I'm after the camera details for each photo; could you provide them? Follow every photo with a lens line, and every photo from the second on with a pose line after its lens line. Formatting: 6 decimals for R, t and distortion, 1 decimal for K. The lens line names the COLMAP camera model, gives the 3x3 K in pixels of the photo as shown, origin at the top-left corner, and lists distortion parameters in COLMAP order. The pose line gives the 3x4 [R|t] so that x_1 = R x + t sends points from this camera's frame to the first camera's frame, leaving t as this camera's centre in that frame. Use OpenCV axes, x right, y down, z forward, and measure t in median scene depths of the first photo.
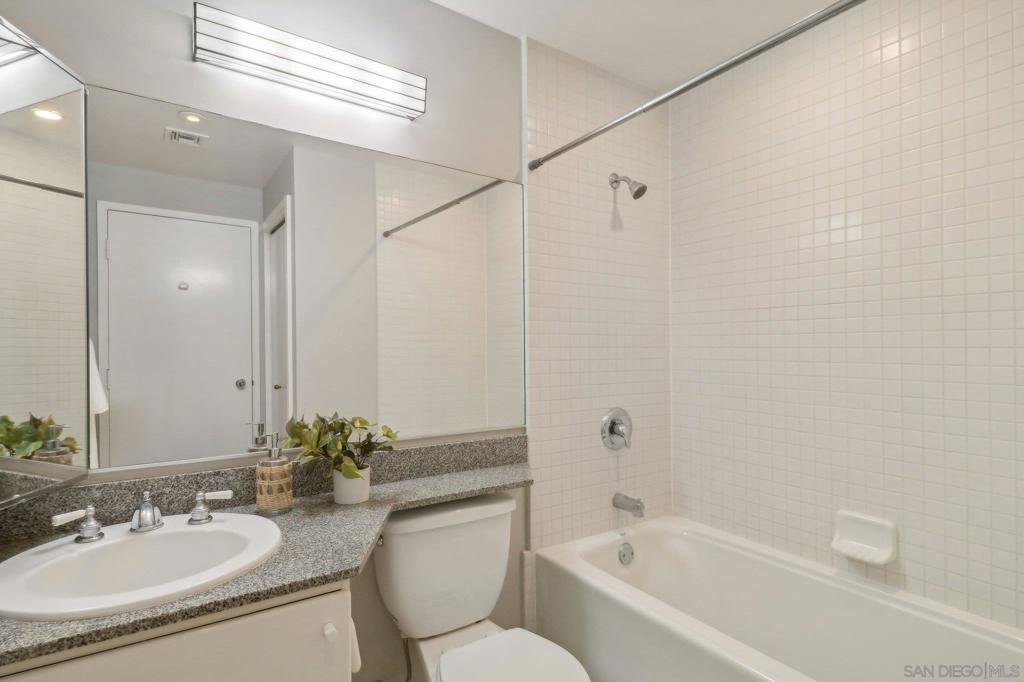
lens RADIAL K [[475.3, 0, 508.9], [0, 475.3, 350.1], [0, 0, 1]] dist [0.007856, -0.003604]
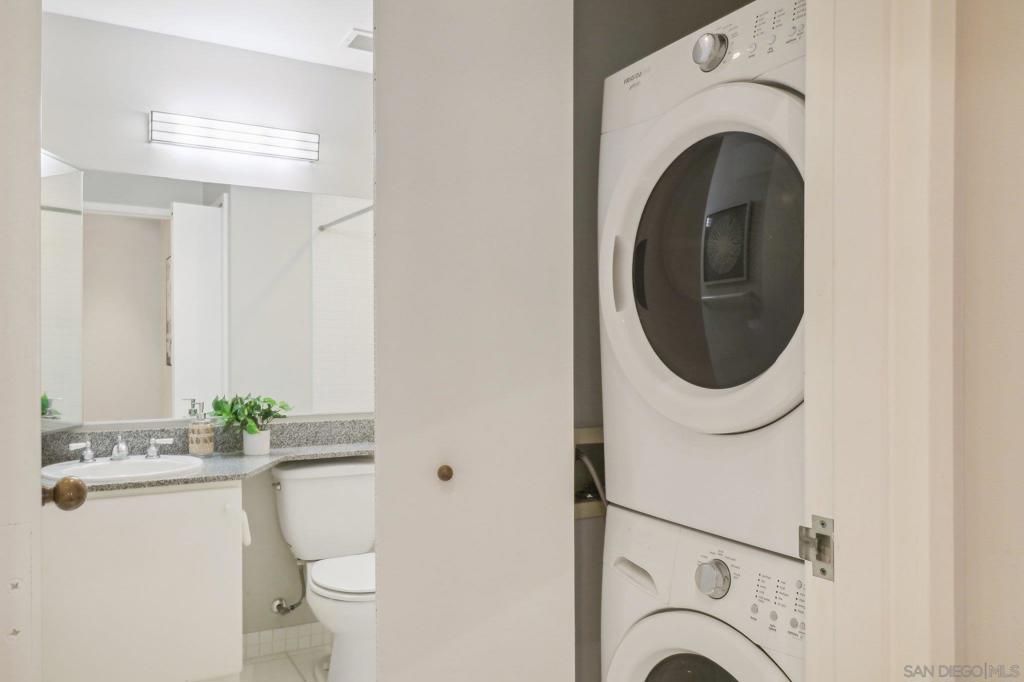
lens RADIAL K [[695.7, 0, 514.4], [0, 695.7, 337.5], [0, 0, 1]] dist [-0.005405, 0.002121]
pose [[0.997991, -0.000278, -0.063358, 0.552057], [-0.000572, 0.999910, -0.013398, 0.006639], [0.063356, 0.013407, 0.997901, -0.979961]]
